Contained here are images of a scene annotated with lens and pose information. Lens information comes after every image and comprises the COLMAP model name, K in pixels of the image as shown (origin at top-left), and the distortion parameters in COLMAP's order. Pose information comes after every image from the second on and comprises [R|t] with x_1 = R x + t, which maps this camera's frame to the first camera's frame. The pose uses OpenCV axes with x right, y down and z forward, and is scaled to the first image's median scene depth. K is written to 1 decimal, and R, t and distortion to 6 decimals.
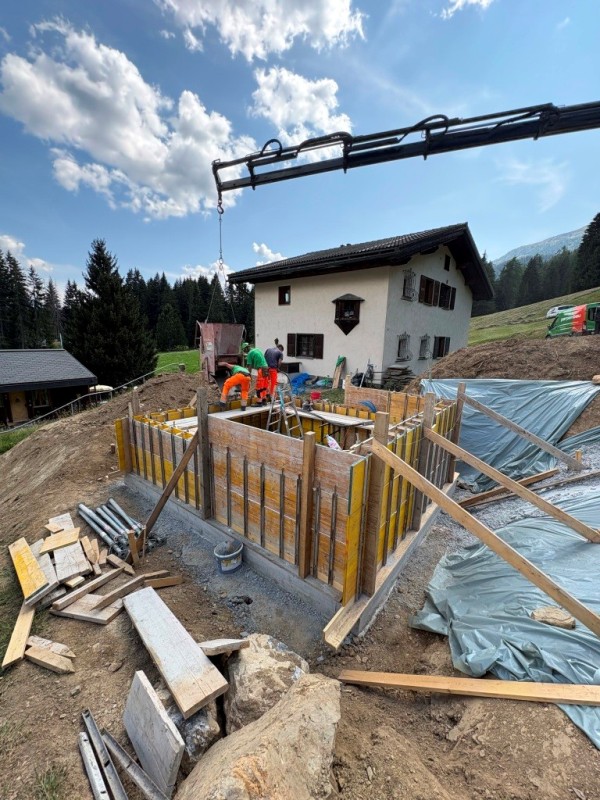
lens RADIAL K [[301.3, 0, 300.0], [0, 301.3, 400.0], [0, 0, 1]] dist [-0.000327, -0.000003]
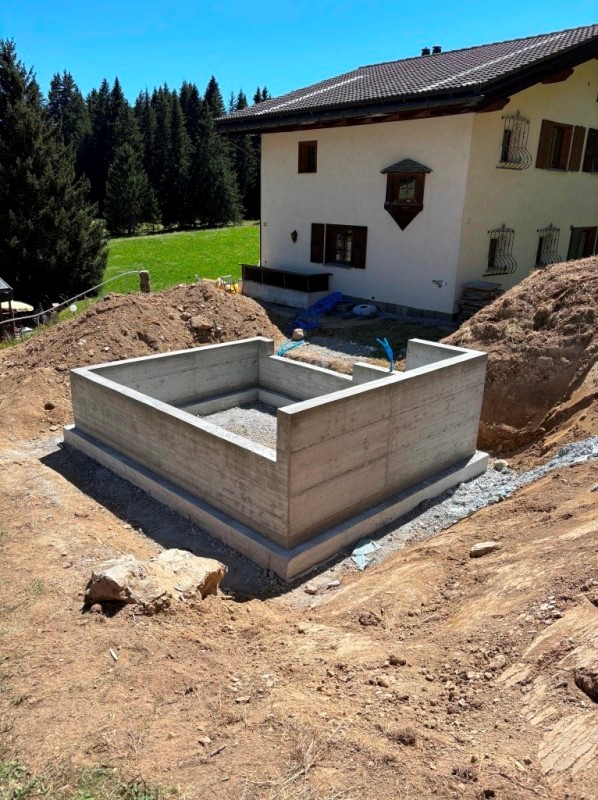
lens RADIAL K [[598.3, 0, 299.0], [0, 598.3, 400.0], [0, 0, 1]] dist [0.009143, 0.000594]
pose [[0.990067, 0.037013, -0.135640, 0.107391], [-0.020737, 0.992618, 0.119499, -0.015437], [0.139062, -0.115499, 0.983525, -0.203703]]
